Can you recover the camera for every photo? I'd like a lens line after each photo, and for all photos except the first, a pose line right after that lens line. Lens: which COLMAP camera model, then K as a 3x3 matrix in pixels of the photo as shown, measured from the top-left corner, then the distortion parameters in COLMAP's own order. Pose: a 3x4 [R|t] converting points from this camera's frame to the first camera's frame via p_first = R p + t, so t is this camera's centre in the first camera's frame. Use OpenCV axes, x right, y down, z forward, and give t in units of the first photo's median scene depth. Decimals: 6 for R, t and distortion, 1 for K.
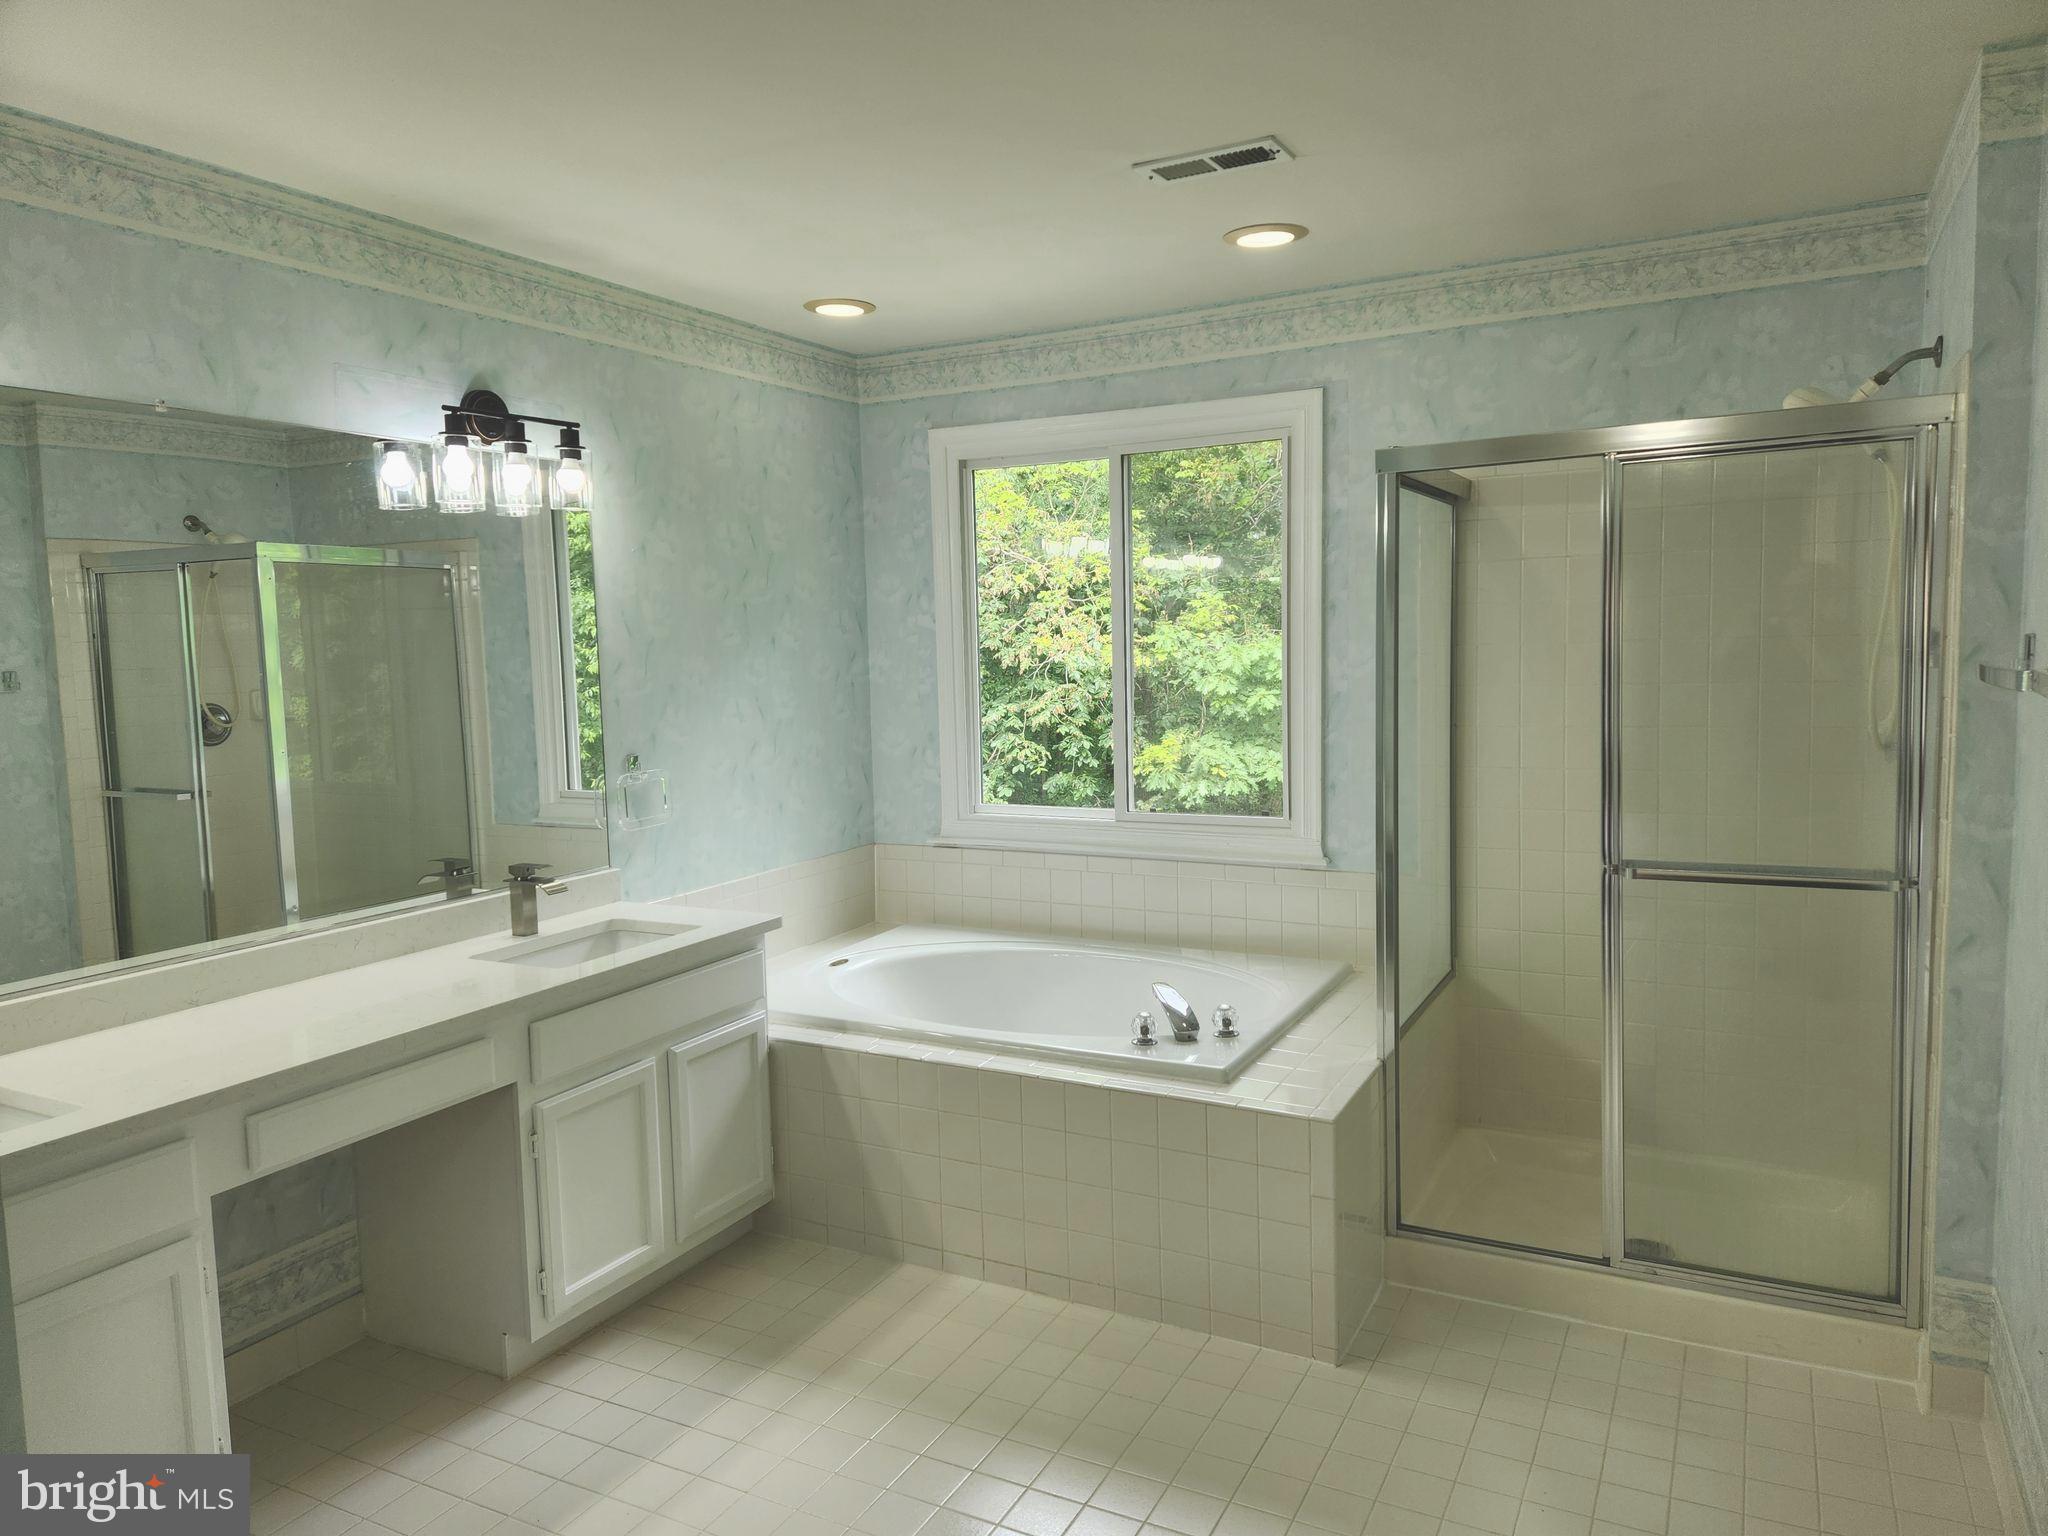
lens RADIAL K [[1358.8, 0, 1047.7], [0, 1358.8, 737.9], [0, 0, 1]] dist [0.090514, -0.082982]
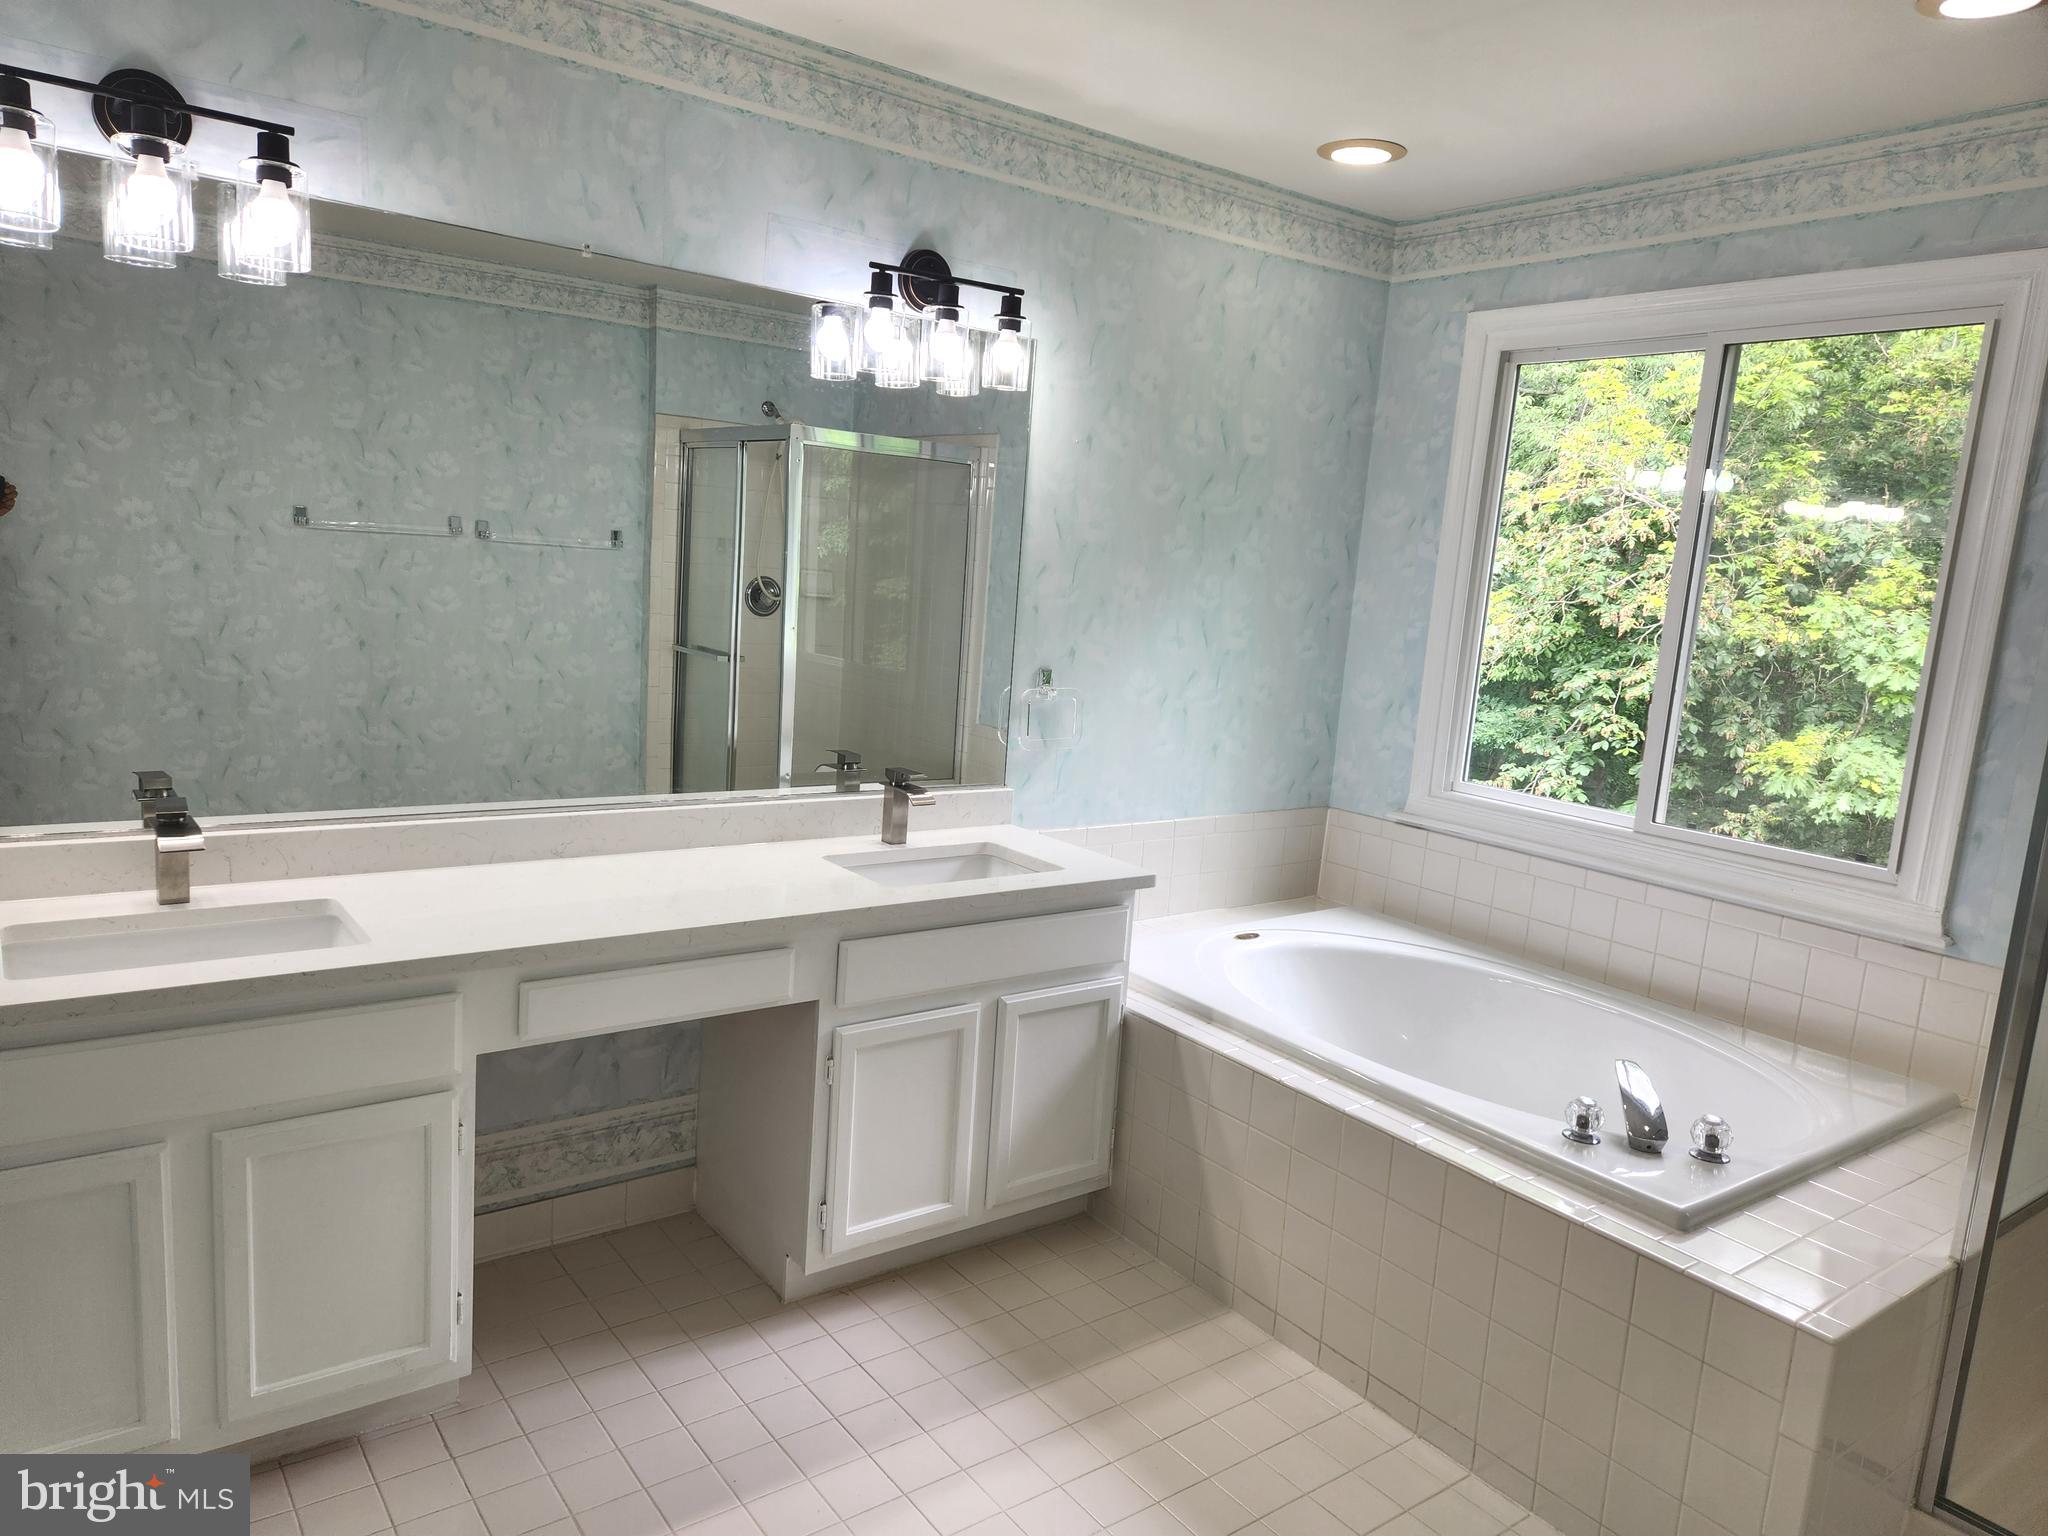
lens RADIAL K [[1358.8, 0, 1021.0], [0, 1358.8, 760.4], [0, 0, 1]] dist [0.090514, -0.082982]
pose [[0.894207, 0.151434, -0.421261, 0.071376], [-0.124232, 0.988028, 0.091467, -0.007599], [0.430070, -0.029456, 0.902315, 0.171247]]
